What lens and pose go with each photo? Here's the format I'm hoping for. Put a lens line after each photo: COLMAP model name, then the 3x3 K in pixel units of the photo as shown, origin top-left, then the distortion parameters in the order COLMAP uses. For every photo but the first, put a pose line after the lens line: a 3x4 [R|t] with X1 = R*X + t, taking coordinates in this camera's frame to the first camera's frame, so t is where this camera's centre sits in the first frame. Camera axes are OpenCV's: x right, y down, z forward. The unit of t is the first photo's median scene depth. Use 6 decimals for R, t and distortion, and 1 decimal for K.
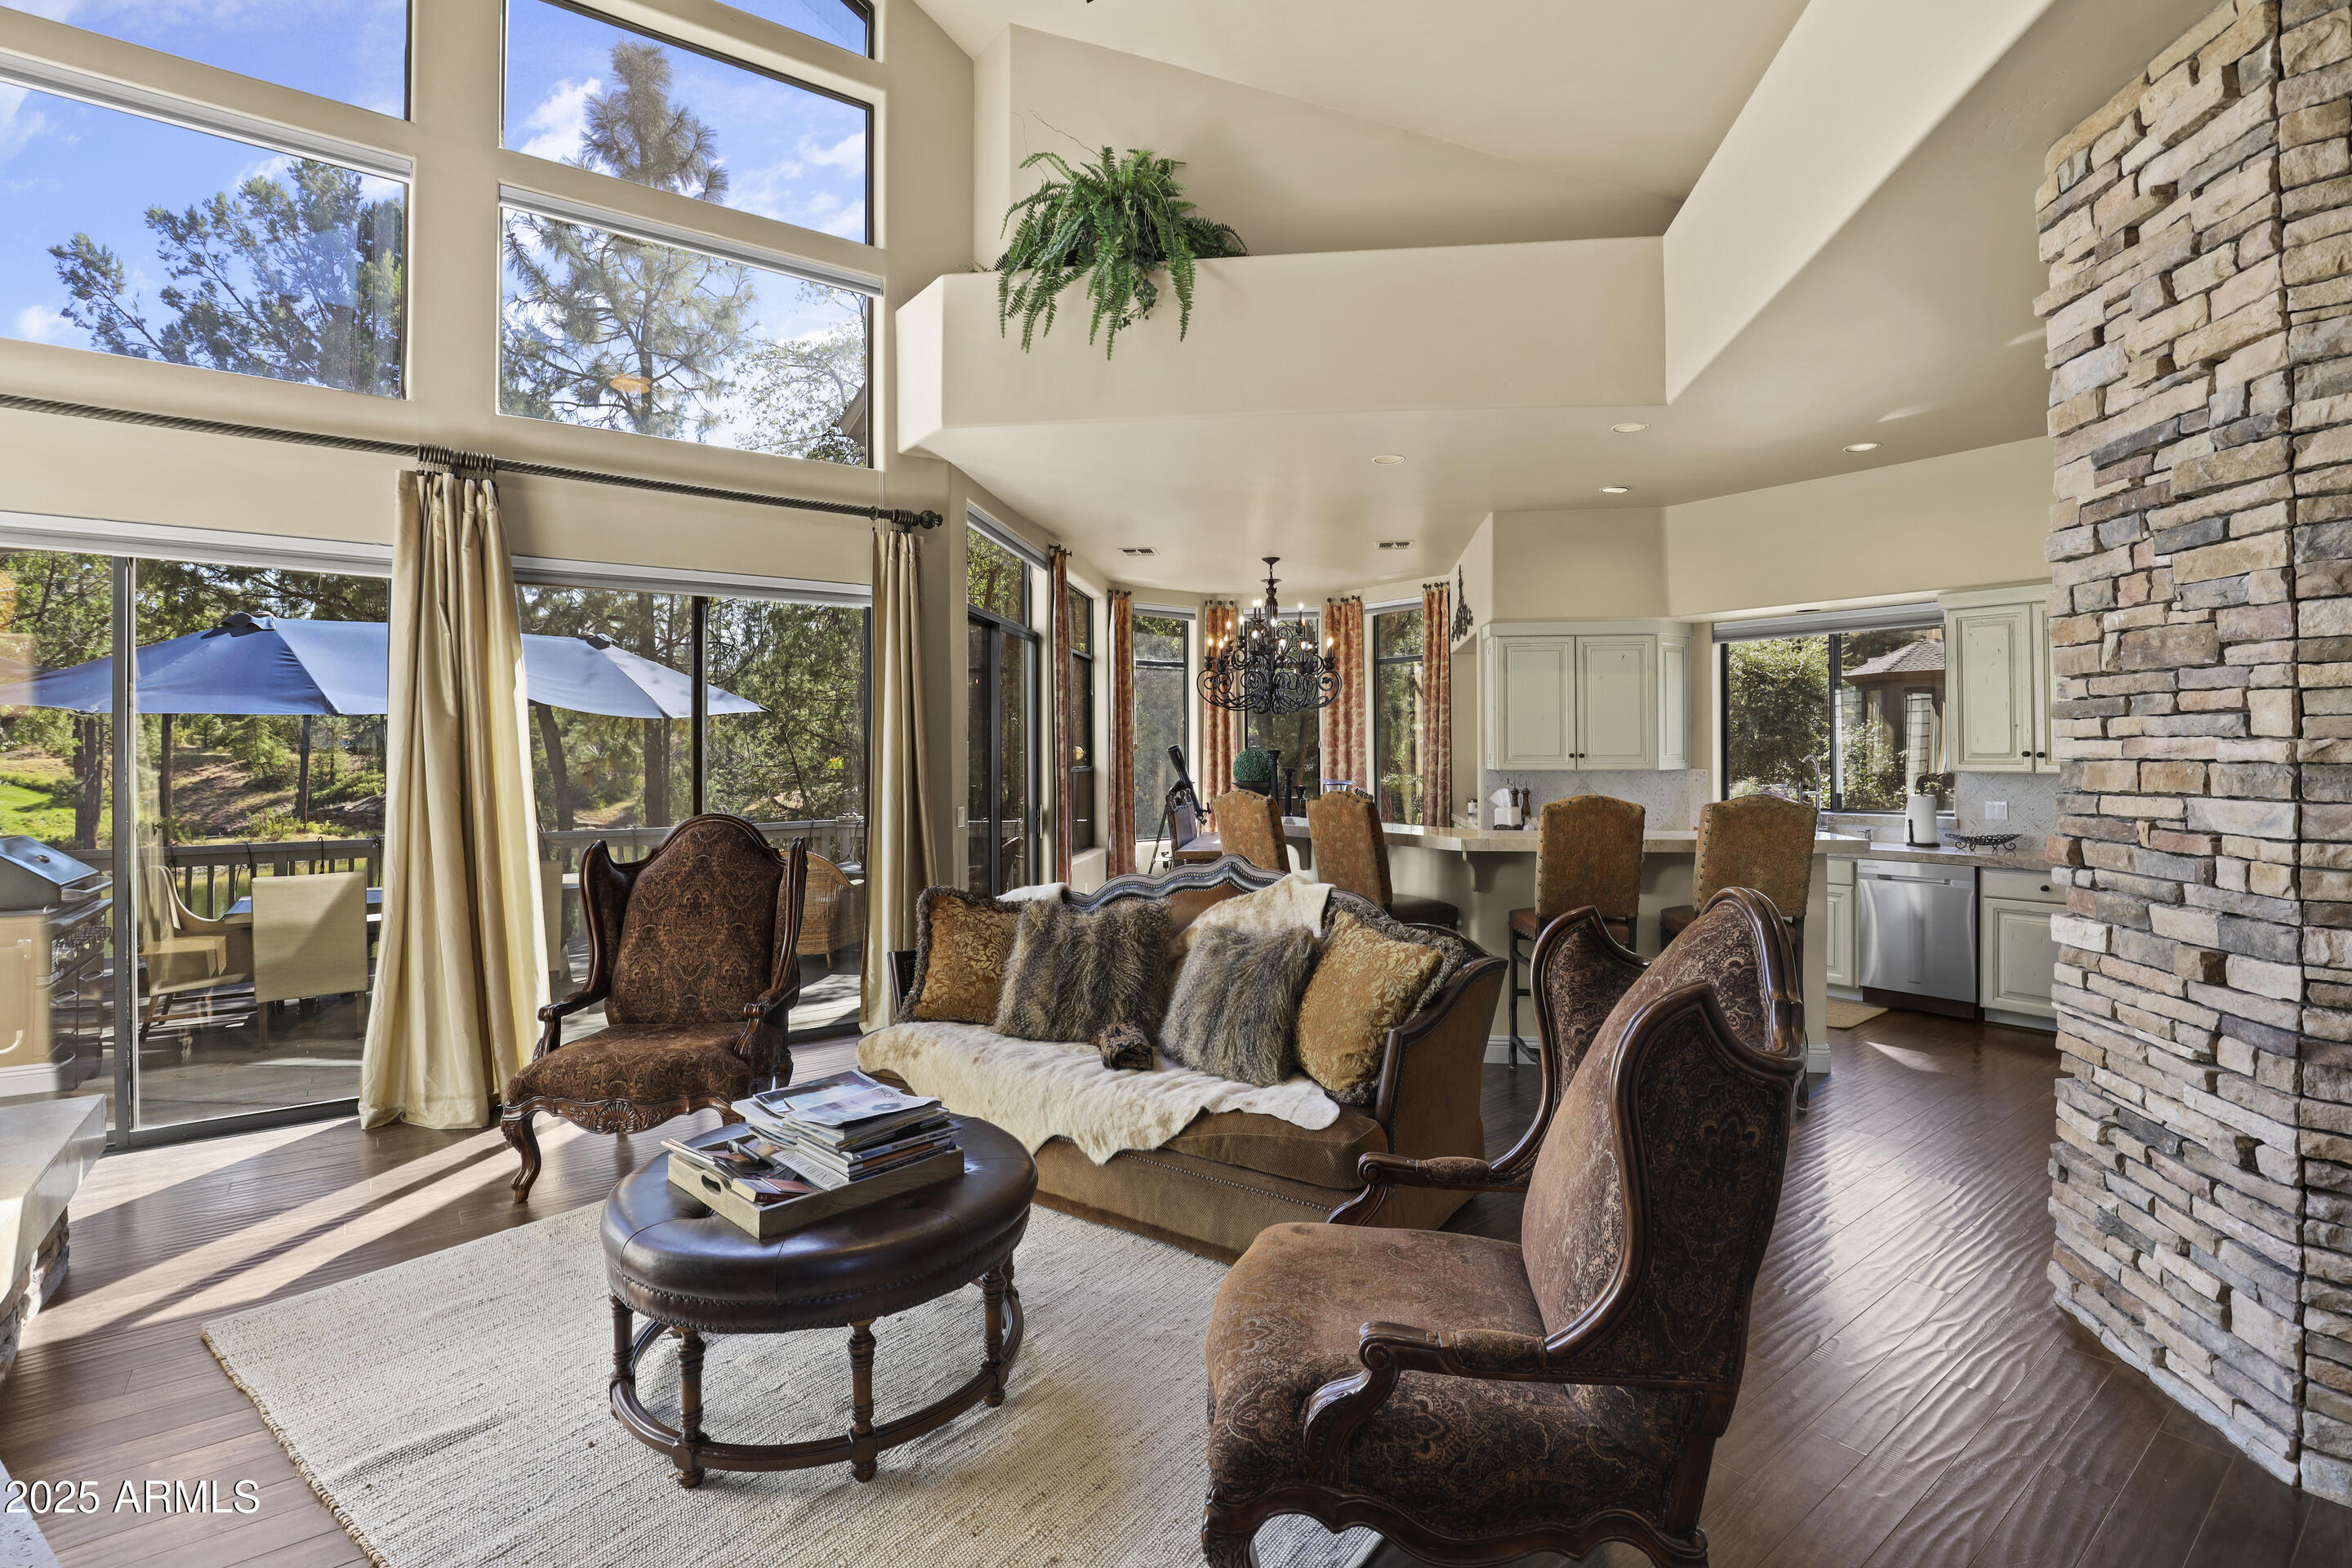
lens RADIAL K [[1085.7, 0, 1189.4], [0, 1085.7, 743.4], [0, 0, 1]] dist [-0.031527, 0.005769]
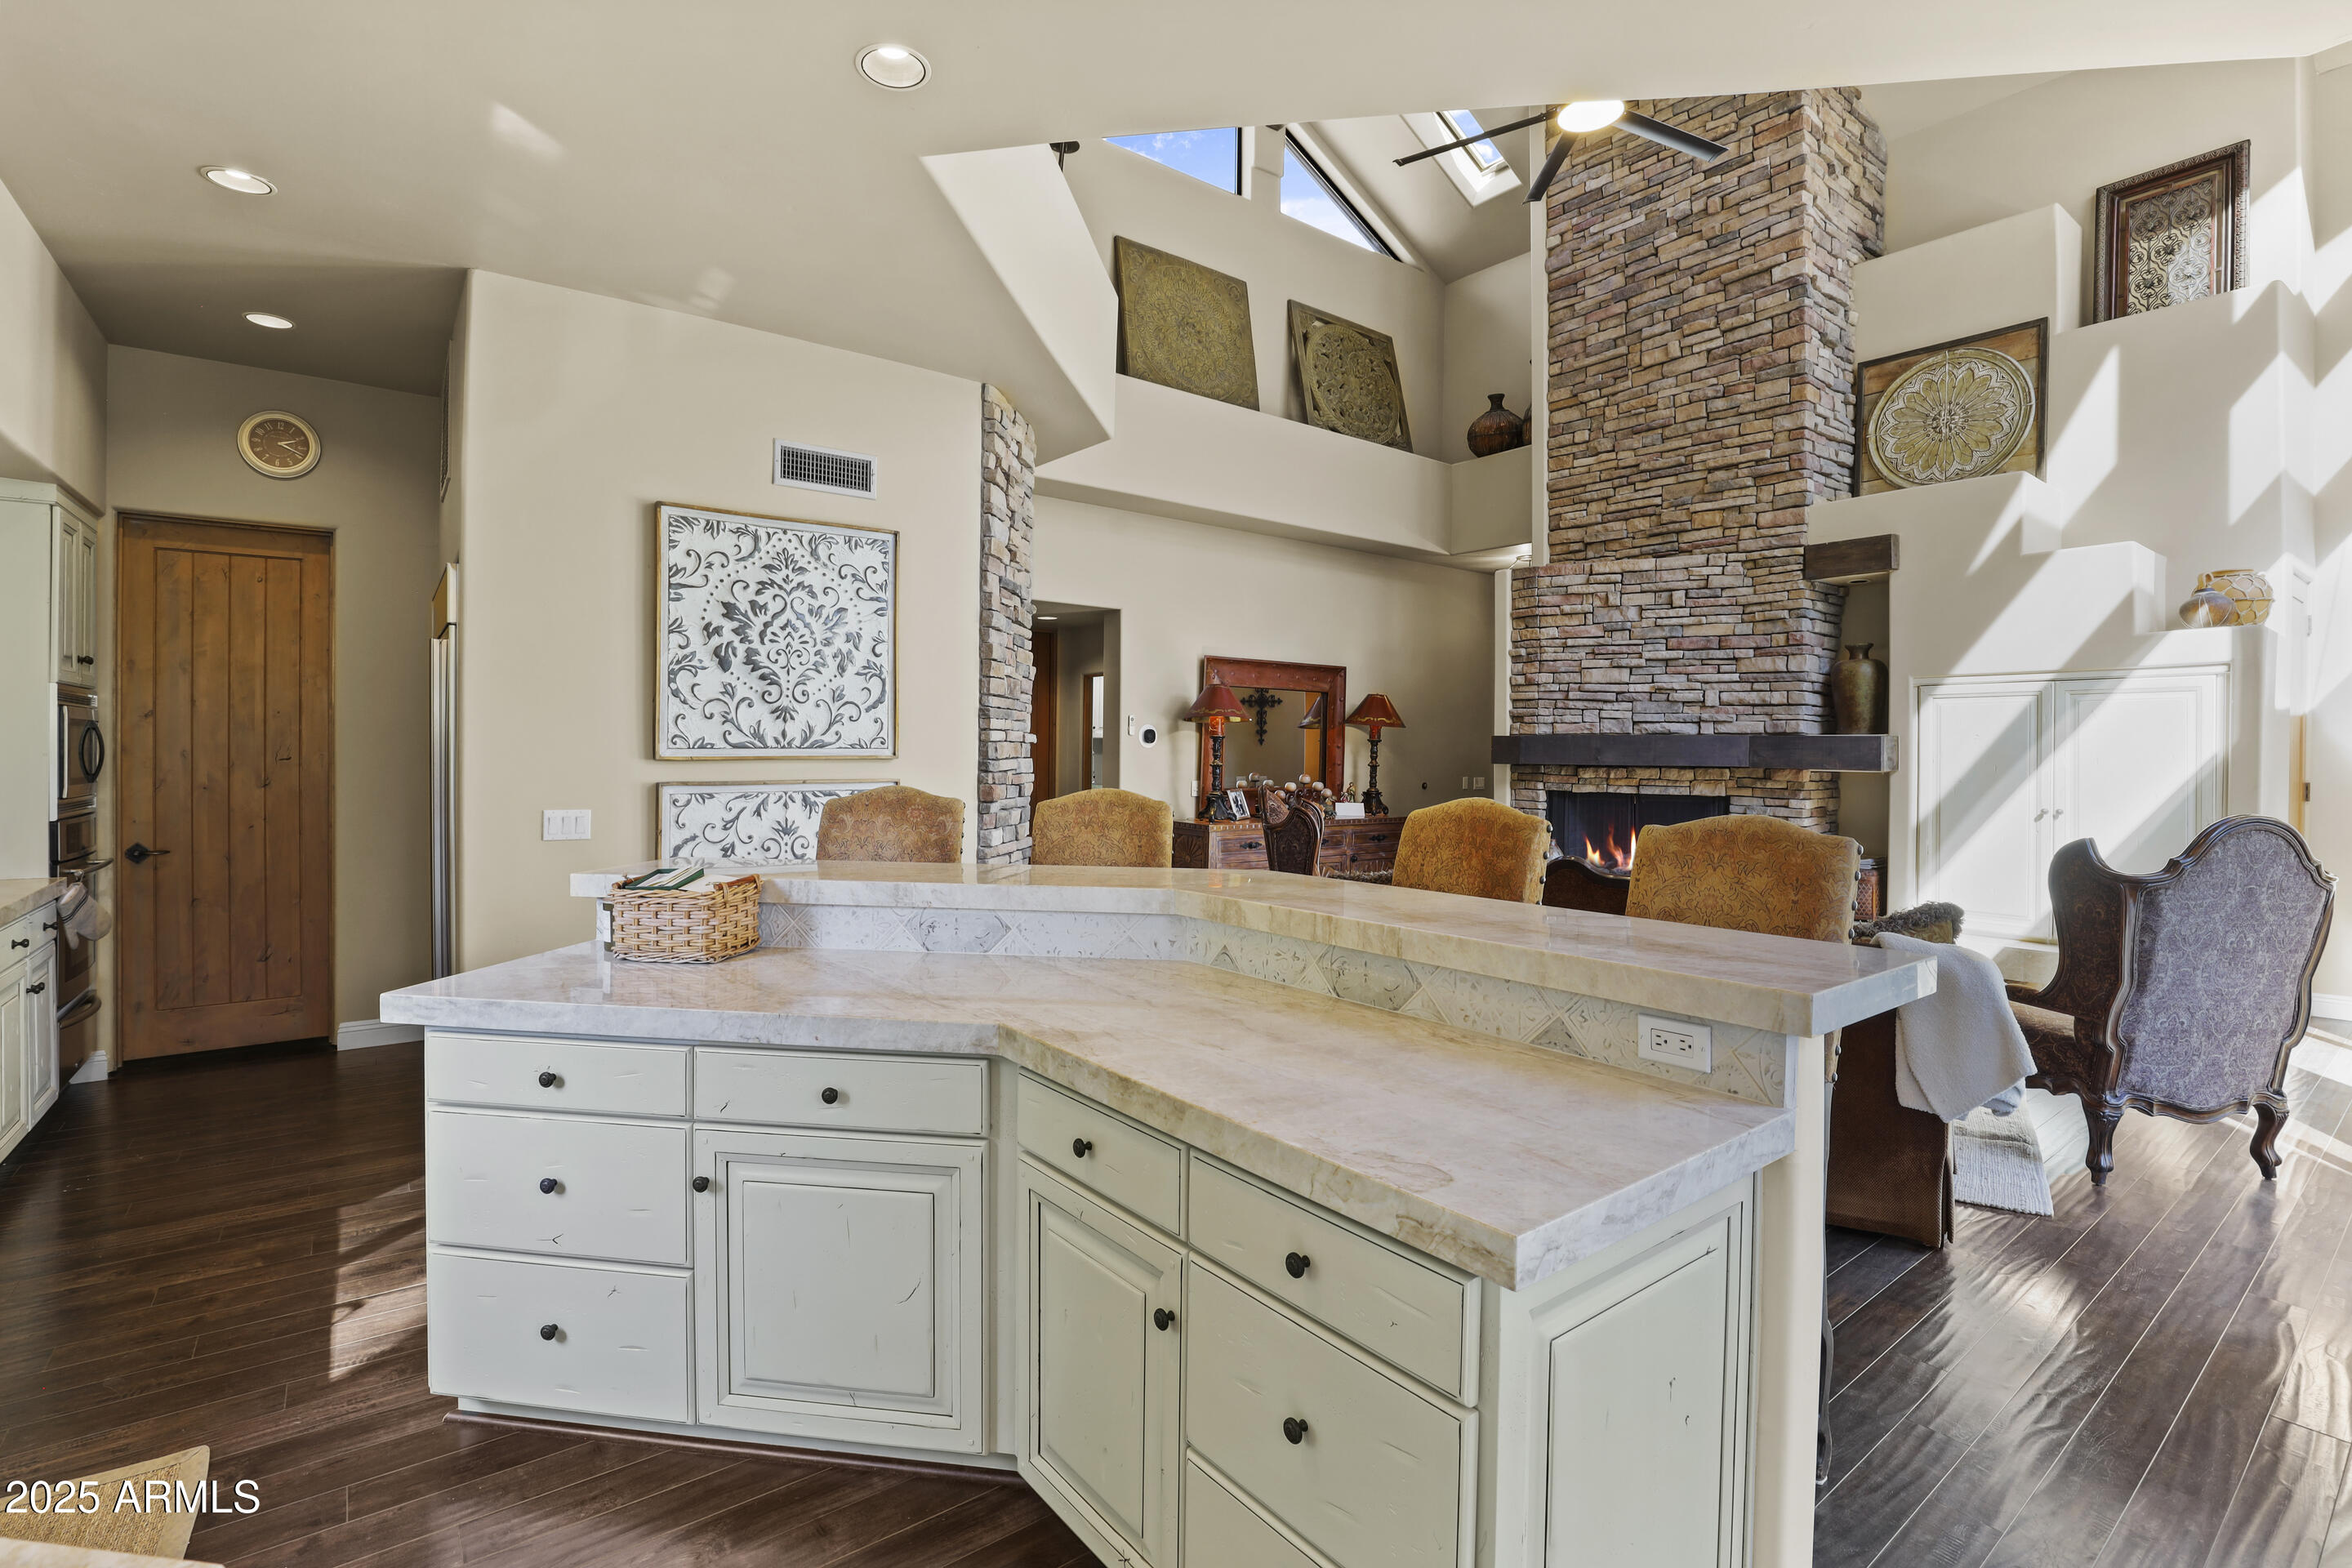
lens RADIAL K [[1085.7, 0, 1177.6], [0, 1085.7, 755.5], [0, 0, 1]] dist [-0.031527, 0.005769]
pose [[-0.999948, -0.003471, 0.009592, 0.237774], [-0.003498, 0.999990, -0.002773, 0.020125], [-0.009582, -0.002807, -0.999950, 1.321081]]
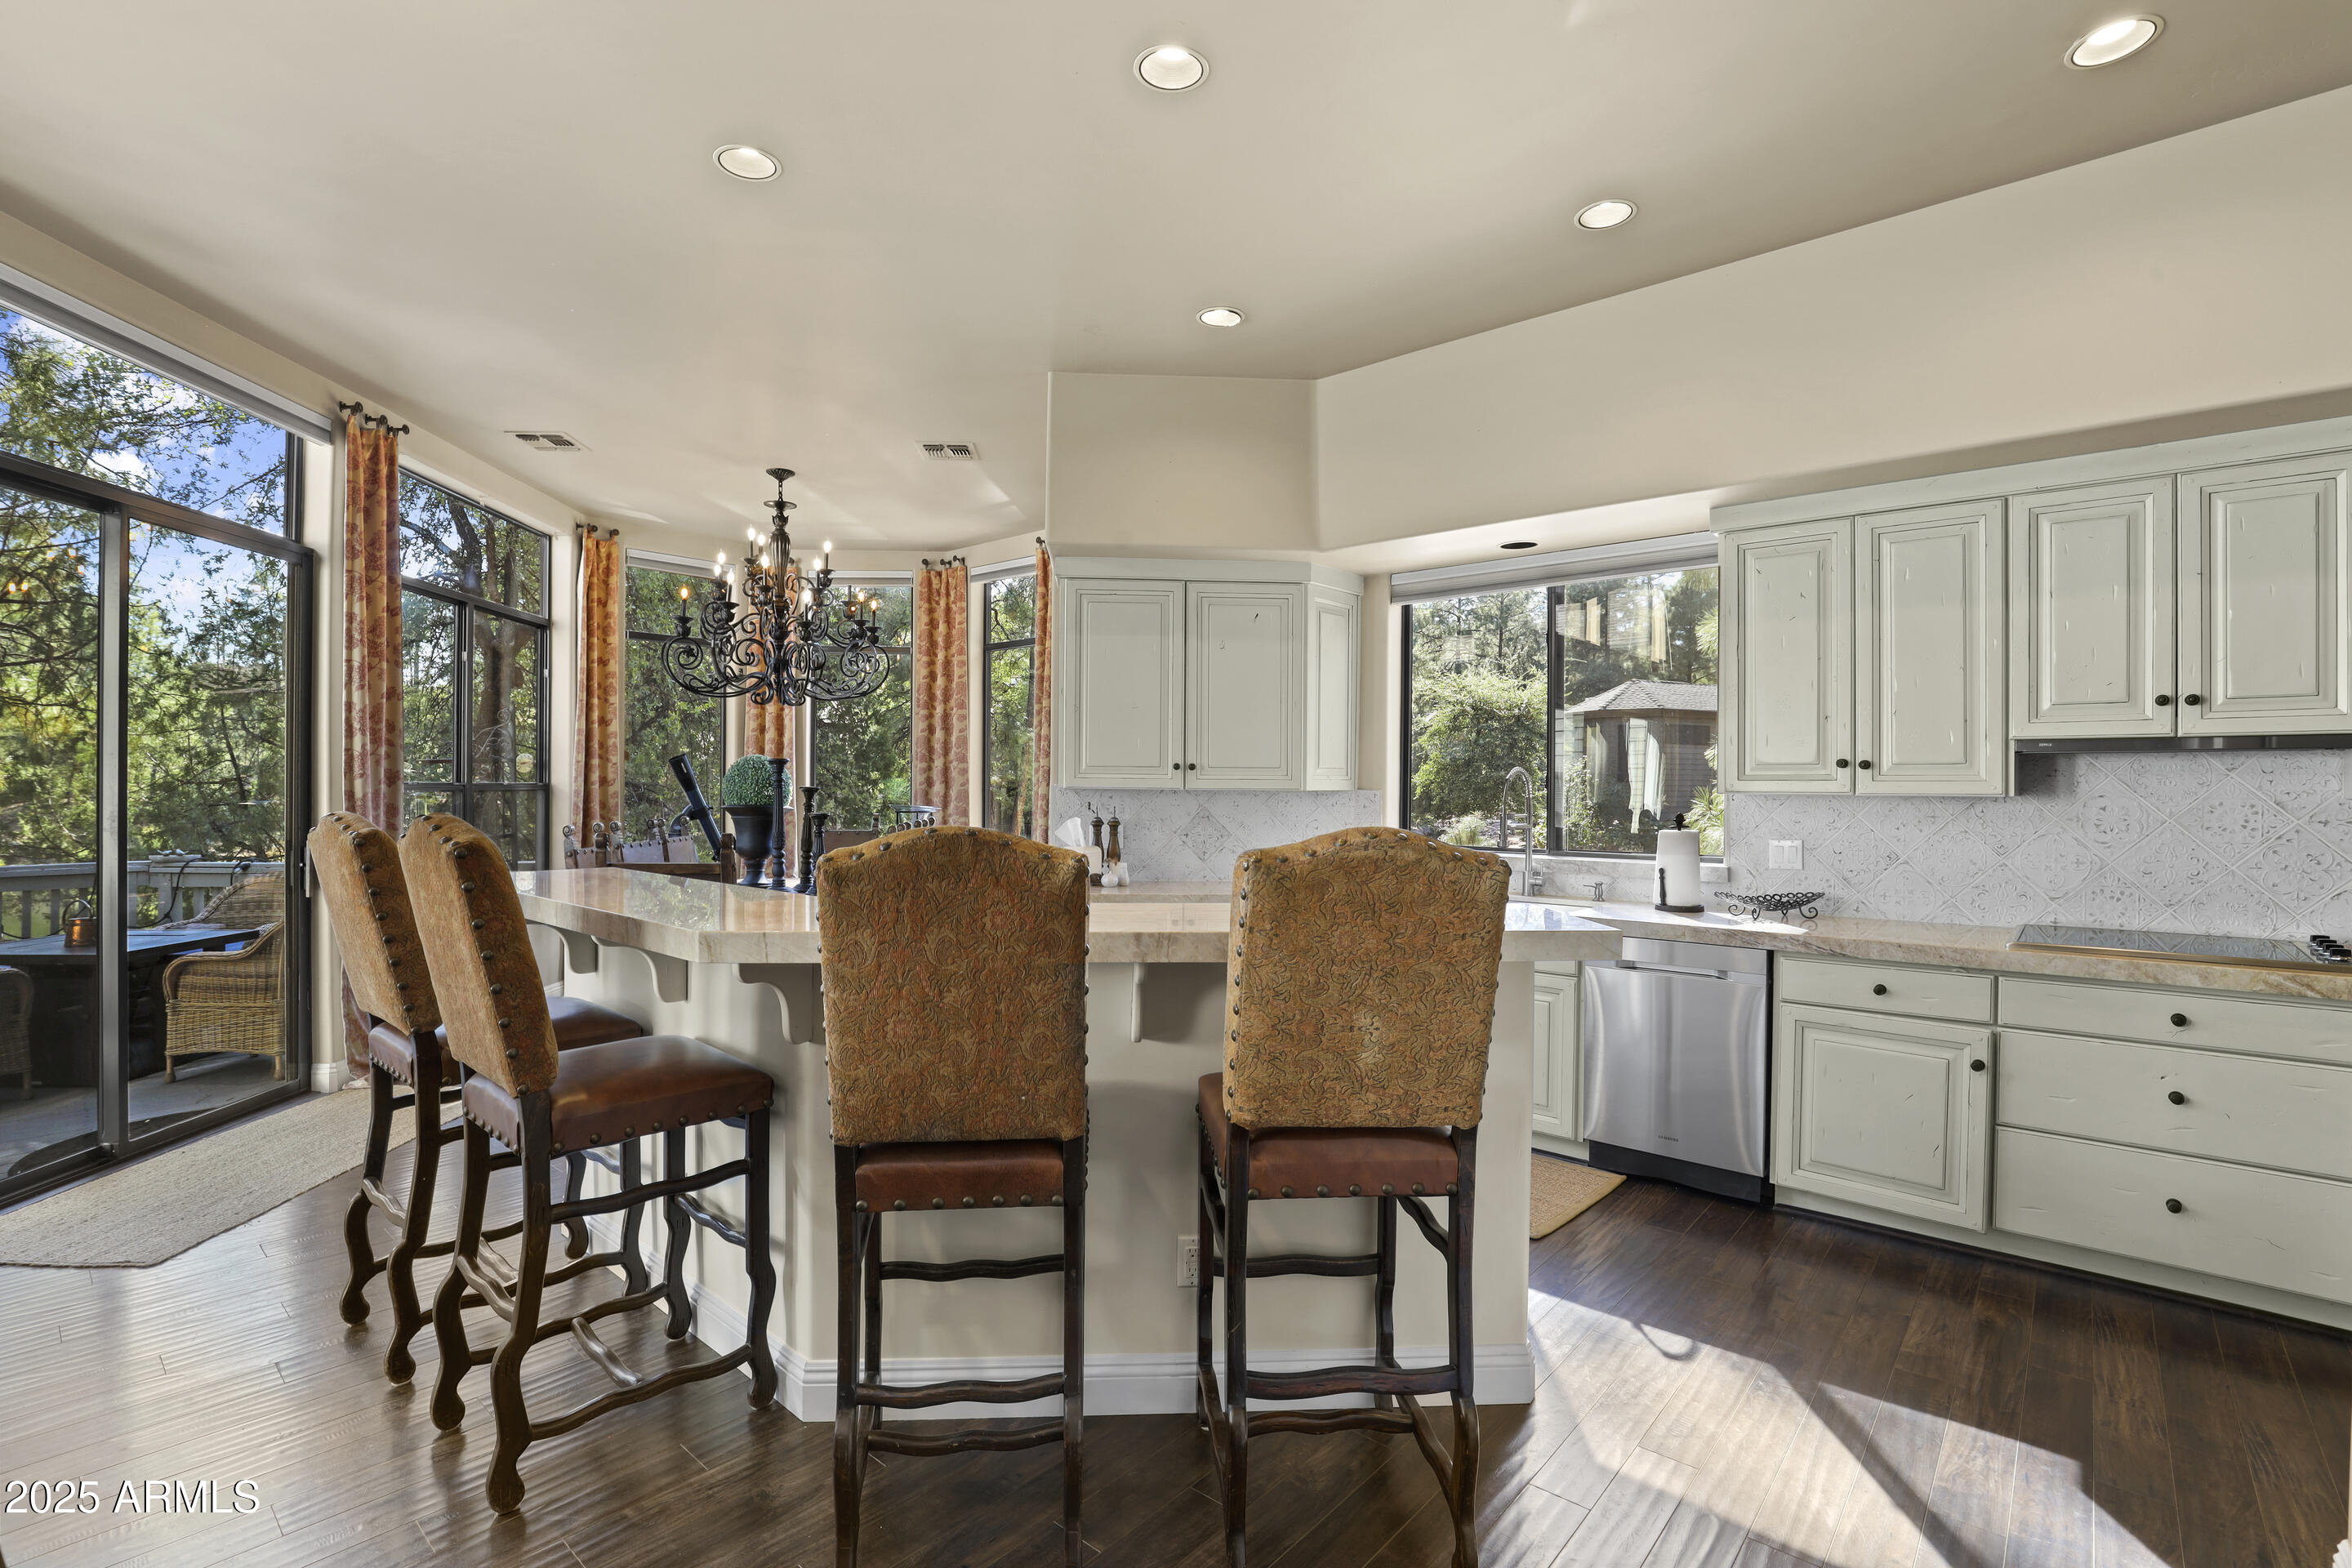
lens RADIAL K [[1085.7, 0, 1170.5], [0, 1085.7, 793.5], [0, 0, 1]] dist [-0.031527, 0.005769]
pose [[0.979942, 0.009482, 0.199059, 0.281848], [-0.012723, 0.999806, 0.015005, 0.022657], [-0.198879, -0.017236, 0.979873, 0.468214]]
